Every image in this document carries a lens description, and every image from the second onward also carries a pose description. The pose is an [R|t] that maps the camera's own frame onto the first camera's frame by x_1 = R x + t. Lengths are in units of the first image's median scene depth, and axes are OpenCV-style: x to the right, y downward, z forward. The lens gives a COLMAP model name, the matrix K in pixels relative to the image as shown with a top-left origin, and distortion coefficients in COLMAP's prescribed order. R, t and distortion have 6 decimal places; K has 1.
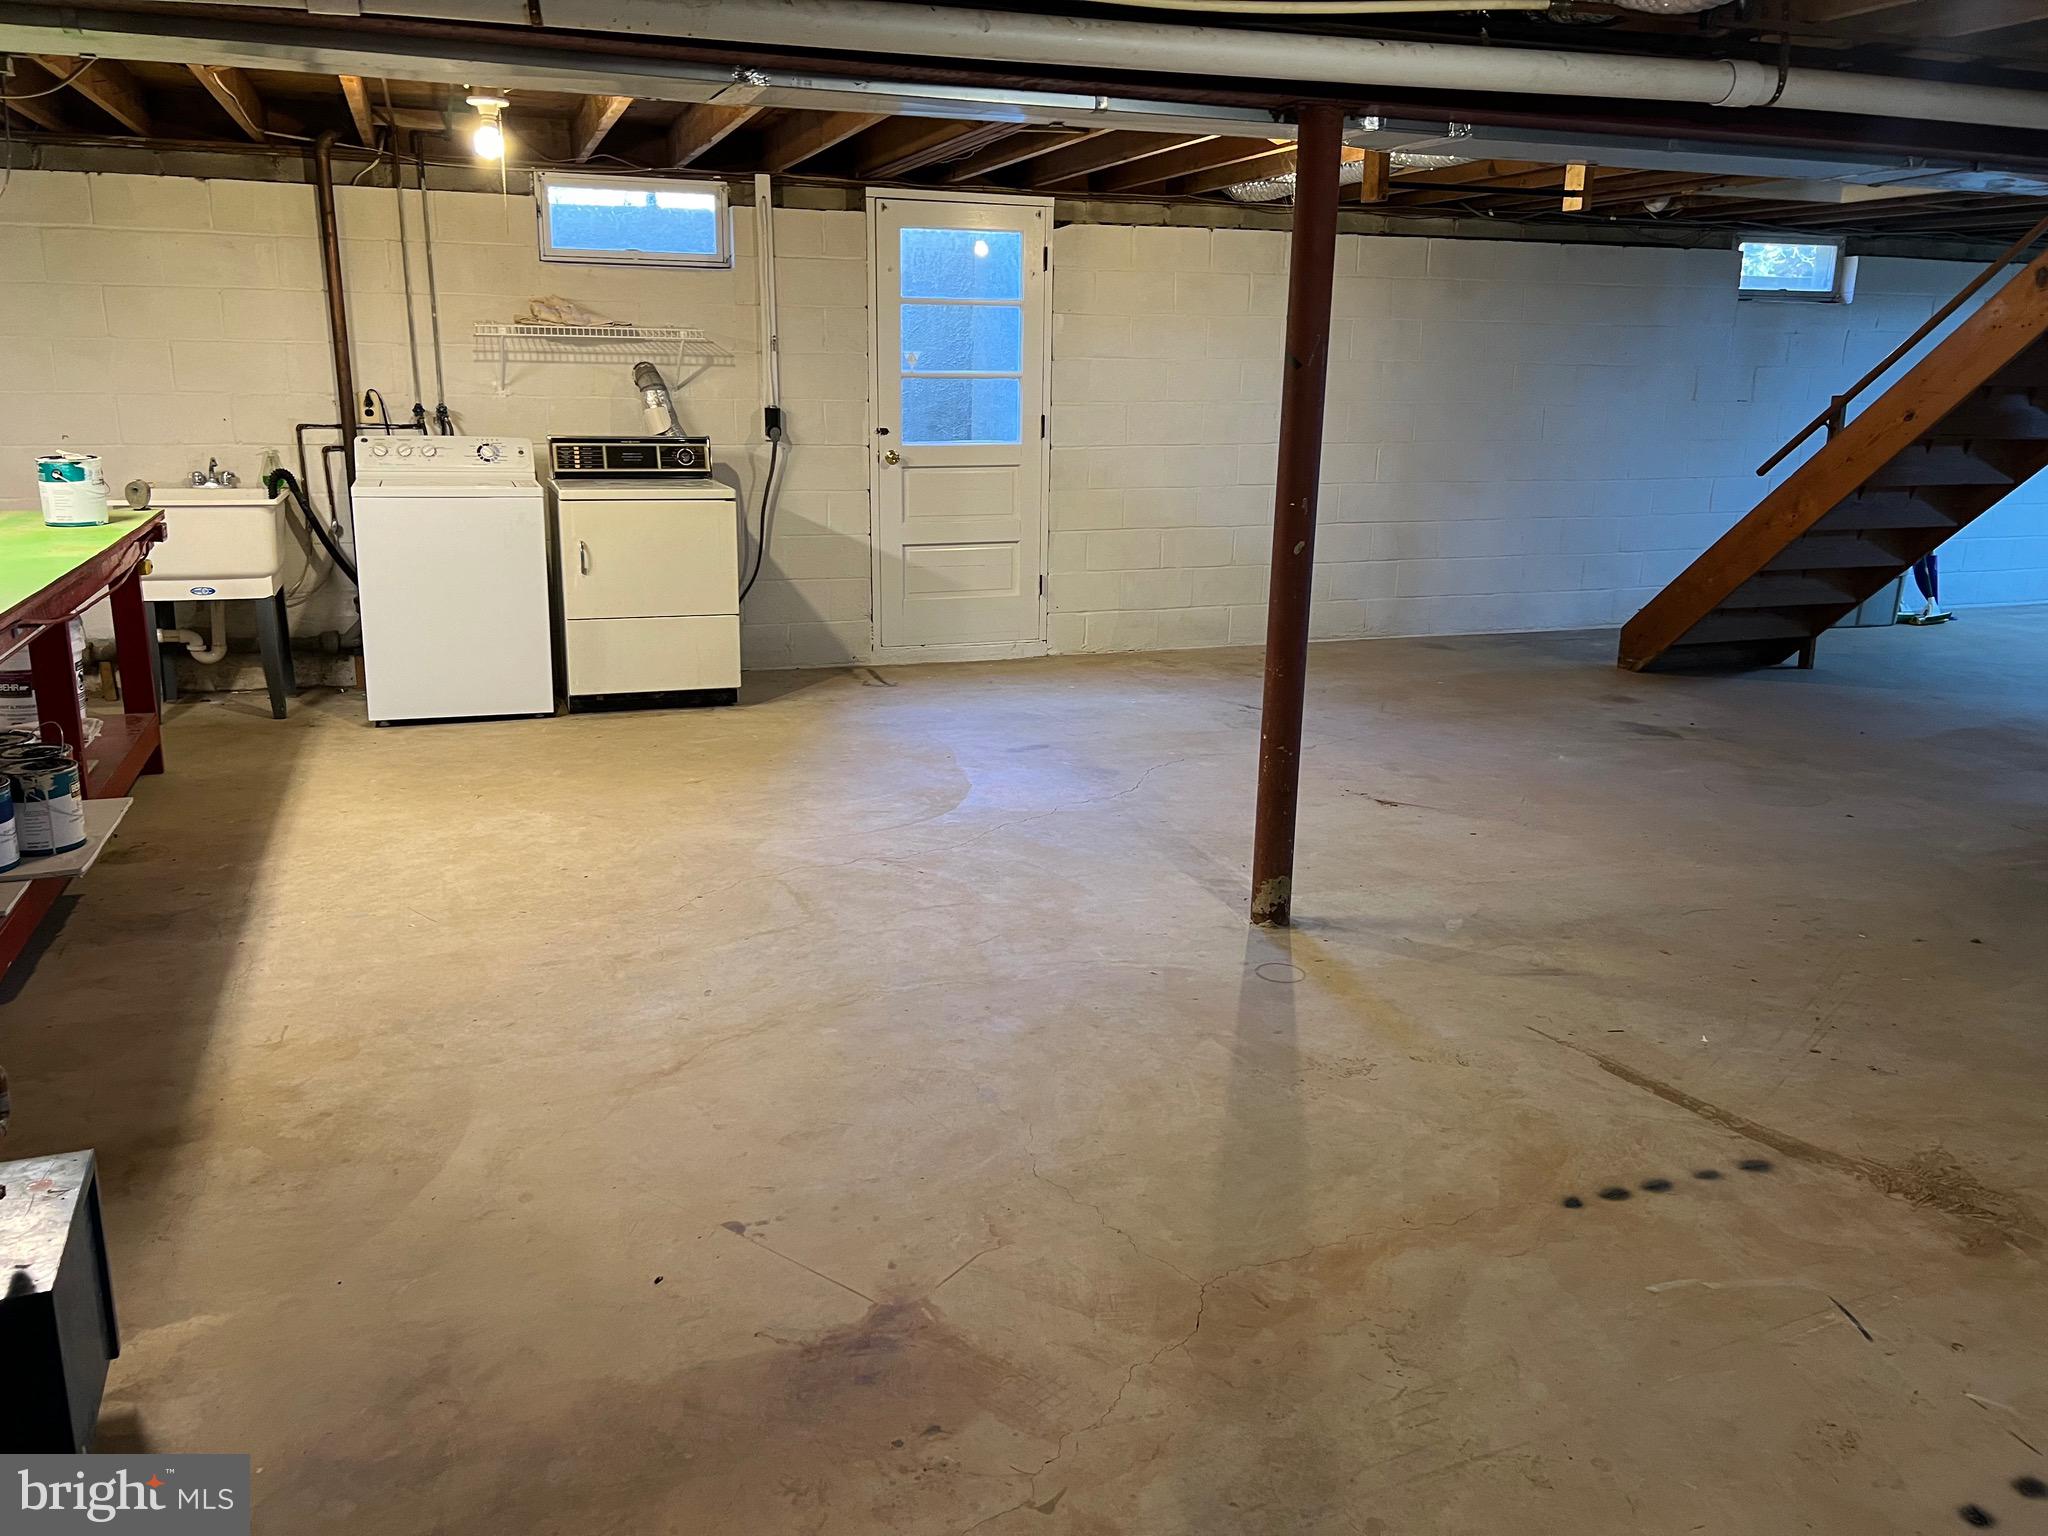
lens RADIAL K [[1532.9, 0, 1014.0], [0, 1532.9, 755.0], [0, 0, 1]] dist [0.057829, -0.056997]
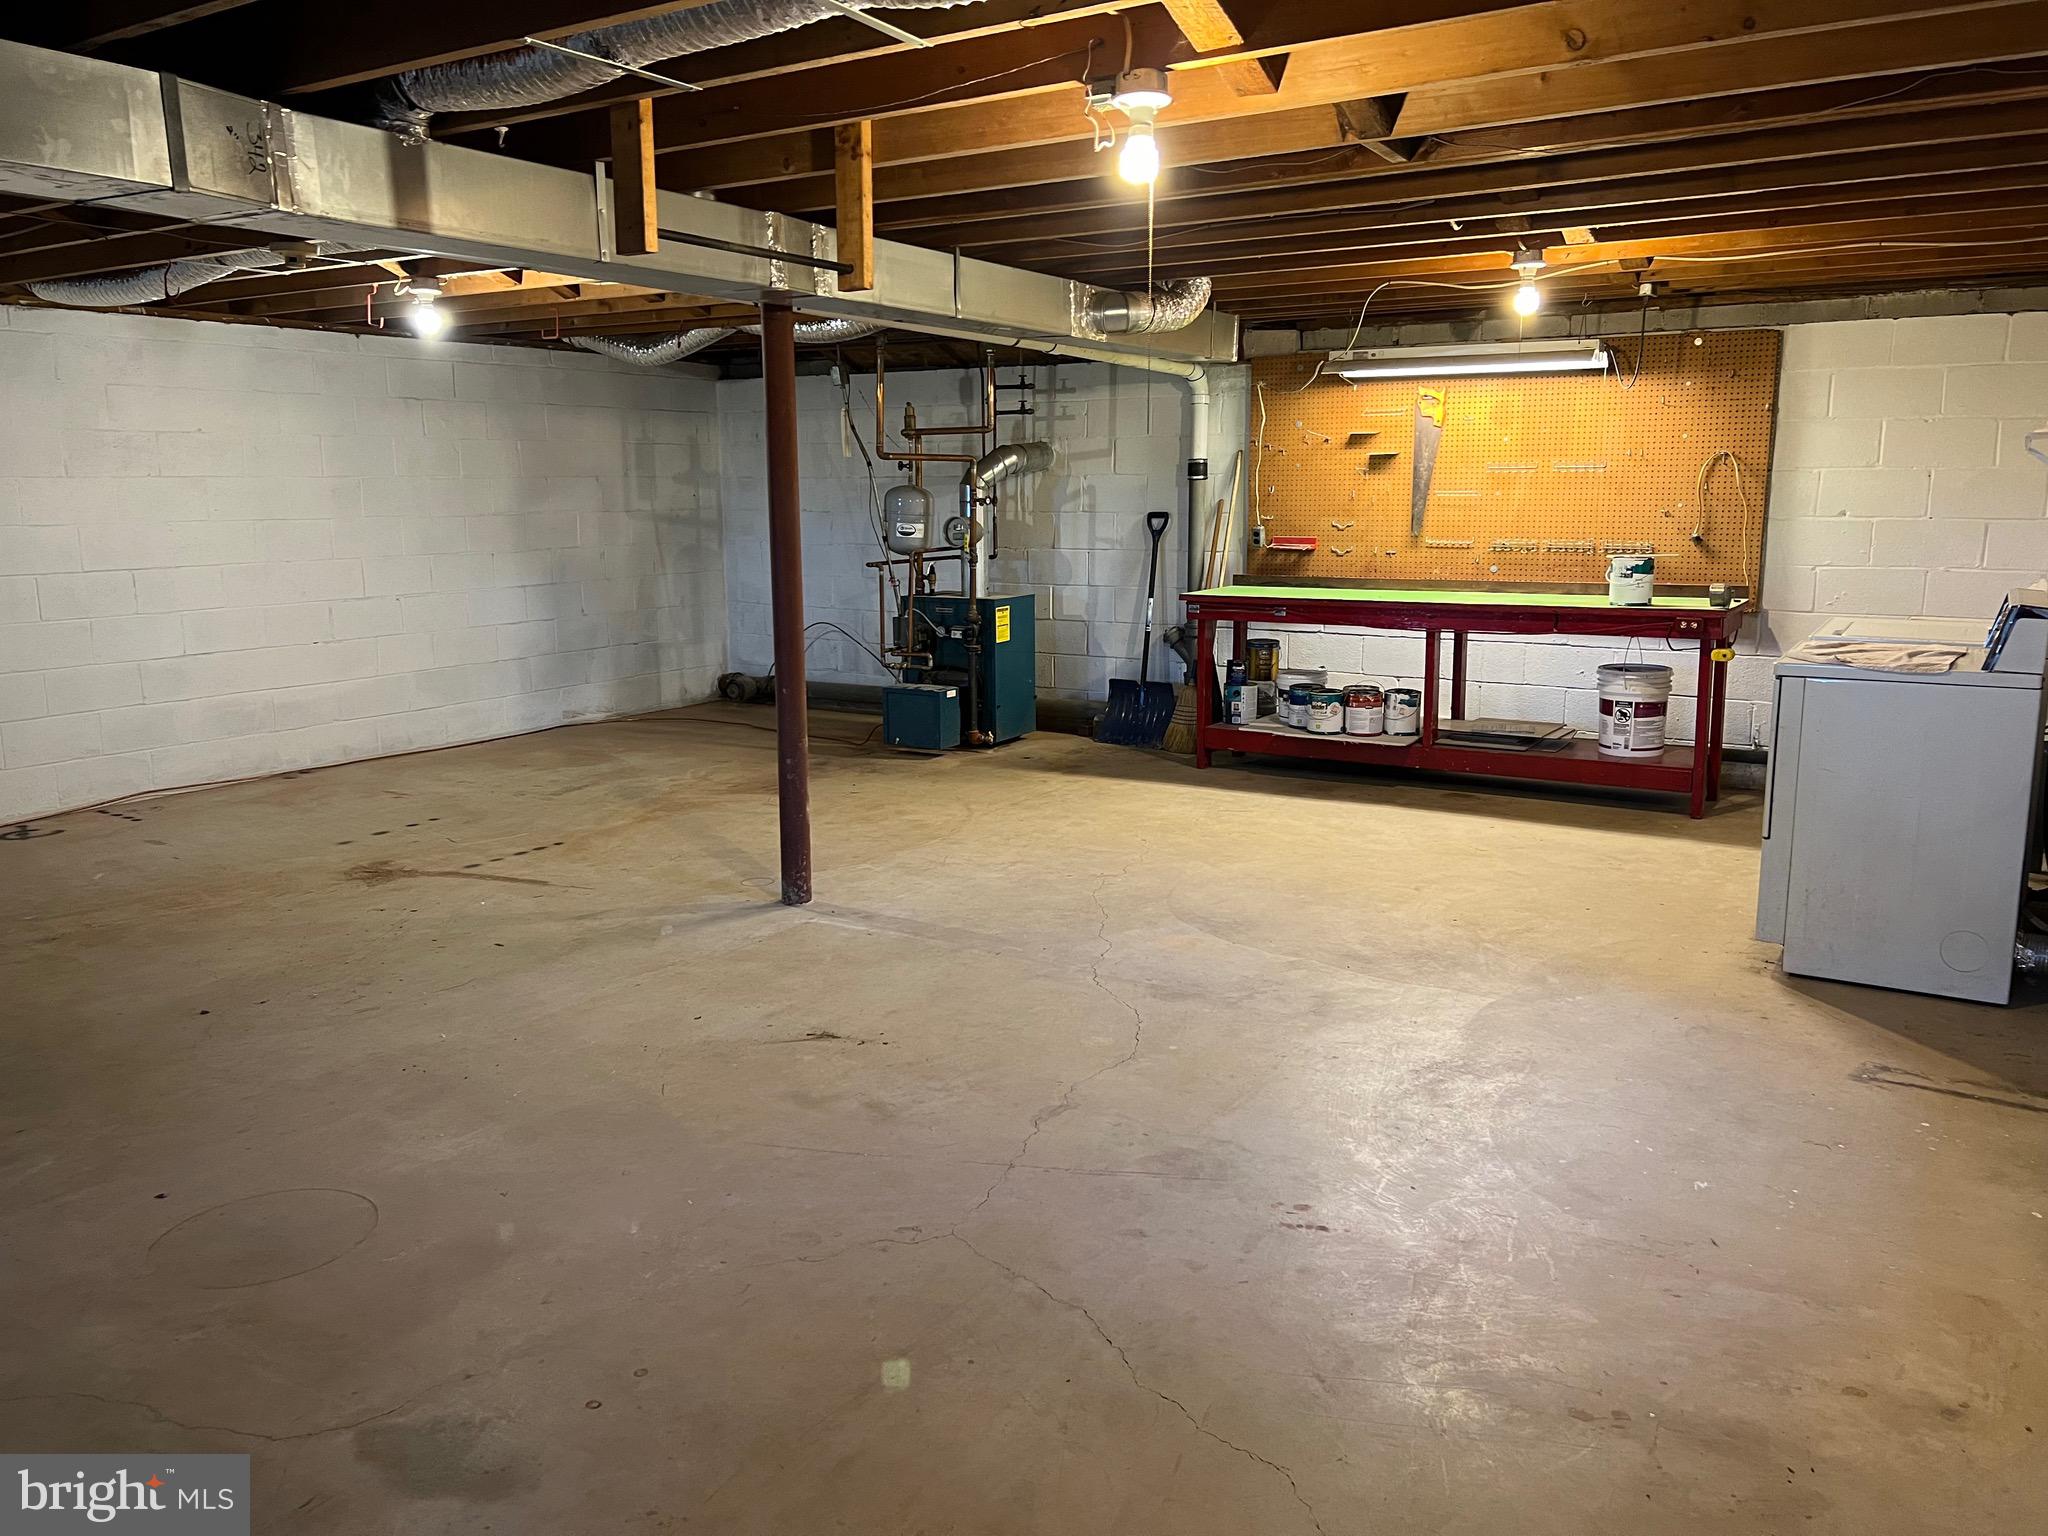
lens RADIAL K [[1532.9, 0, 1014.0], [0, 1532.9, 755.0], [0, 0, 1]] dist [0.057829, -0.056997]
pose [[-0.793524, 0.097005, -0.600757, 0.831840], [-0.160775, 0.918717, 0.360709, -0.531333], [0.586916, 0.382818, -0.713428, 2.093114]]
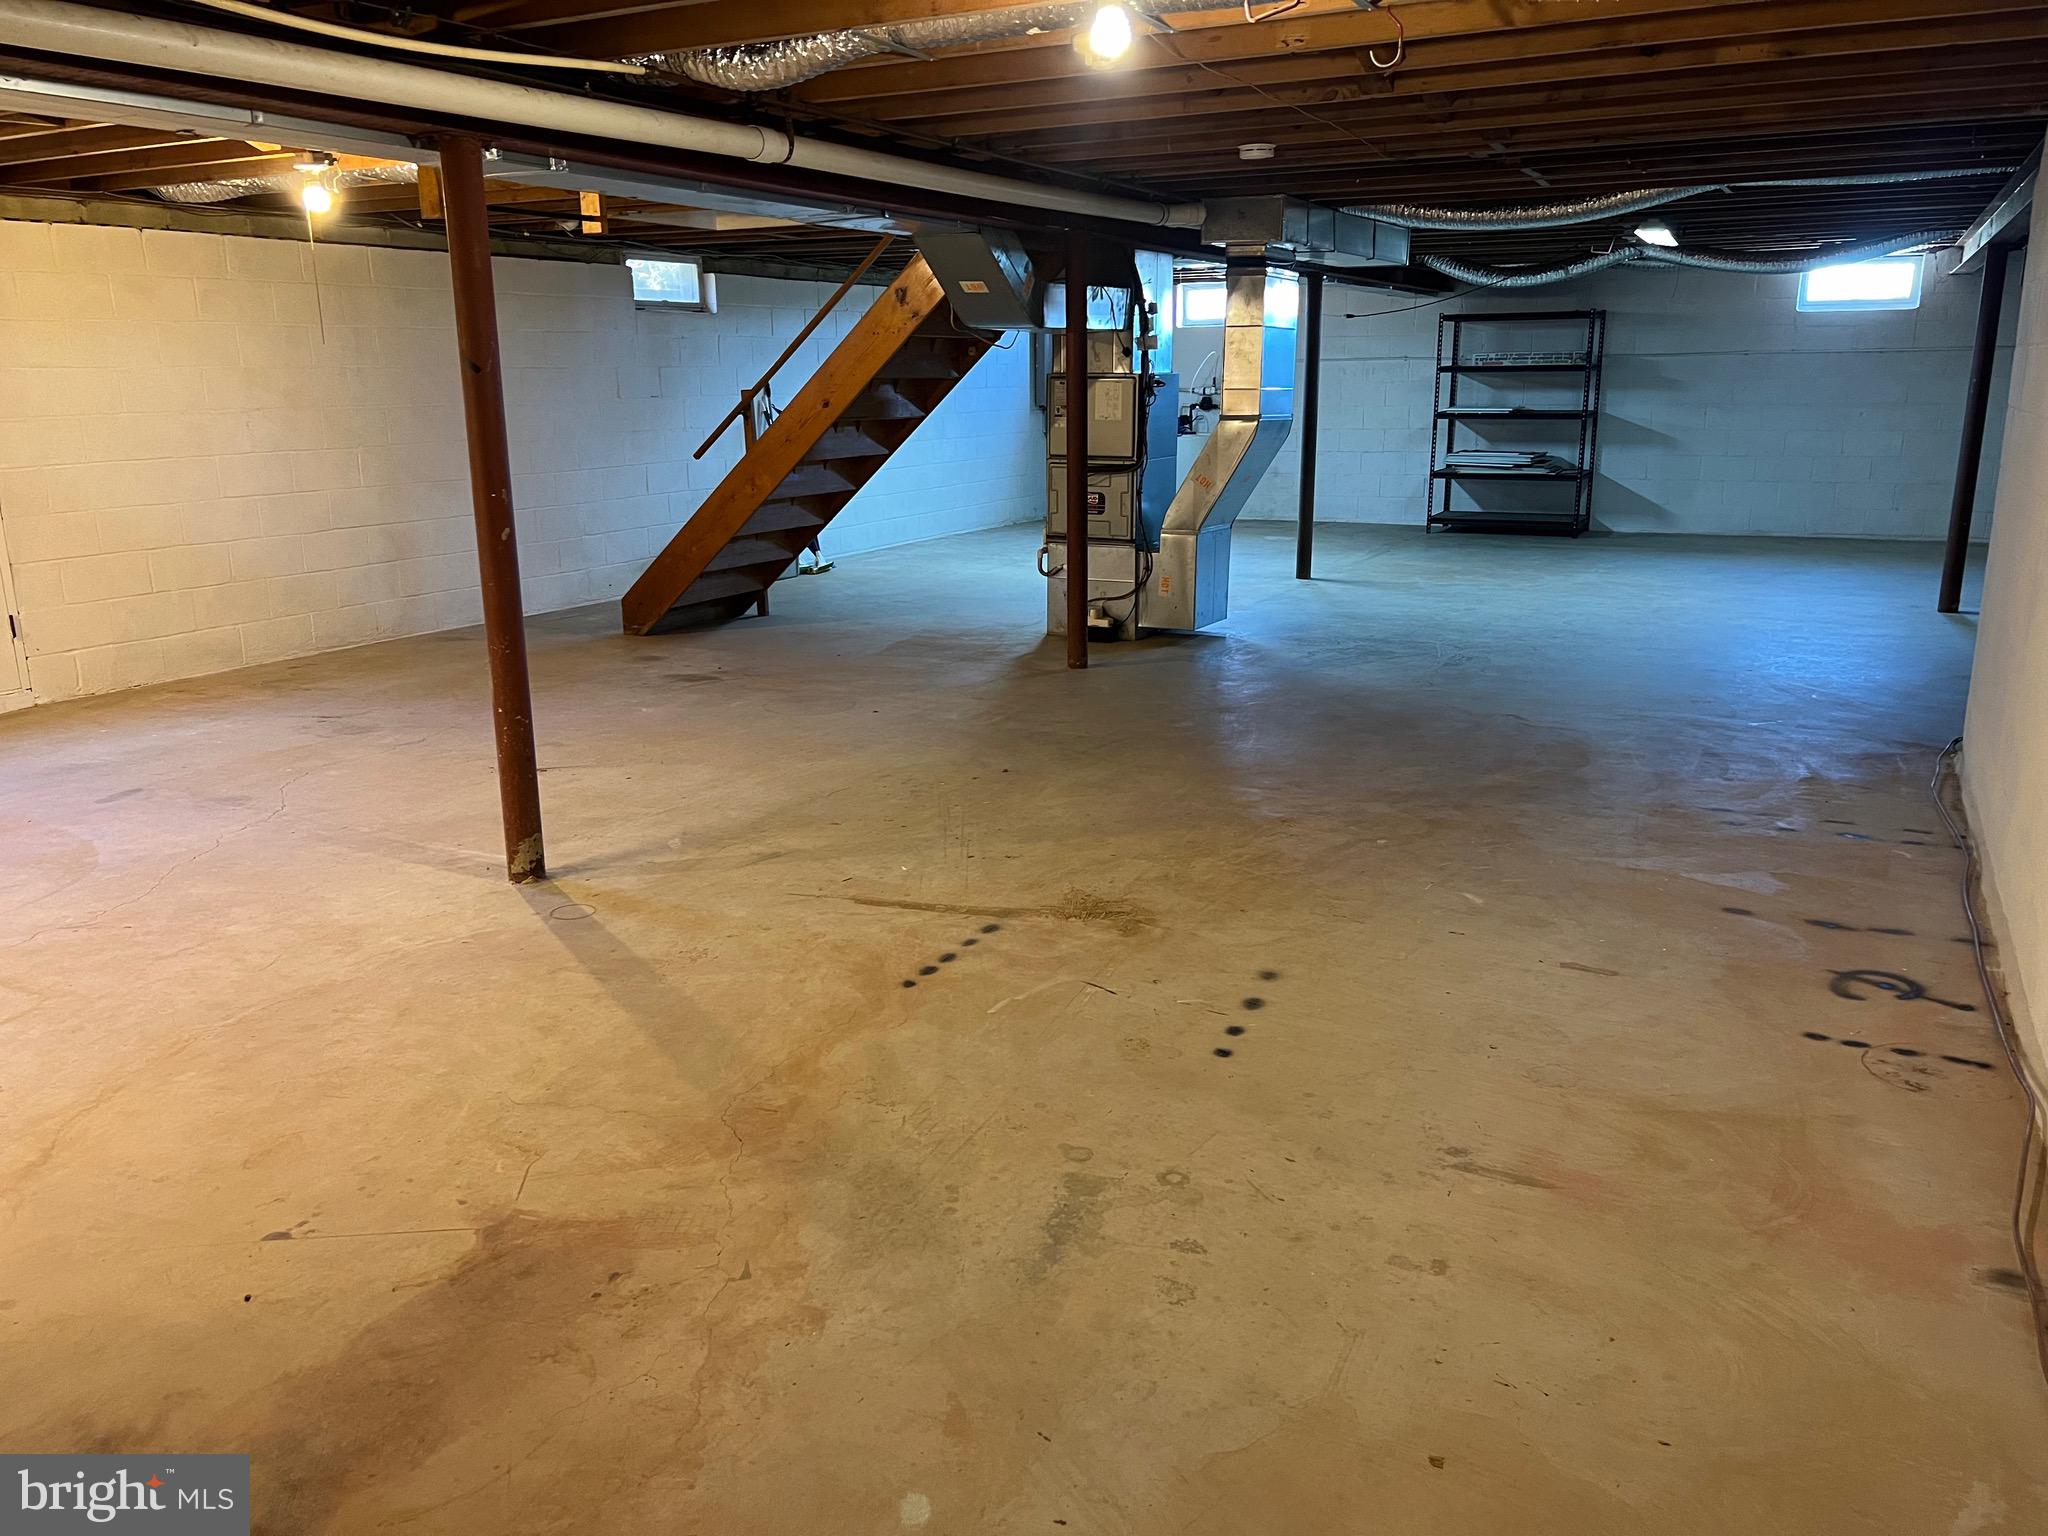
lens RADIAL K [[1532.9, 0, 1014.0], [0, 1532.9, 755.0], [0, 0, 1]] dist [0.057829, -0.056997]
pose [[0.740752, -0.187342, 0.645127, -0.281206], [0.189046, 0.979651, 0.067418, 0.014561], [-0.644630, 0.072019, 0.761095, -0.065900]]
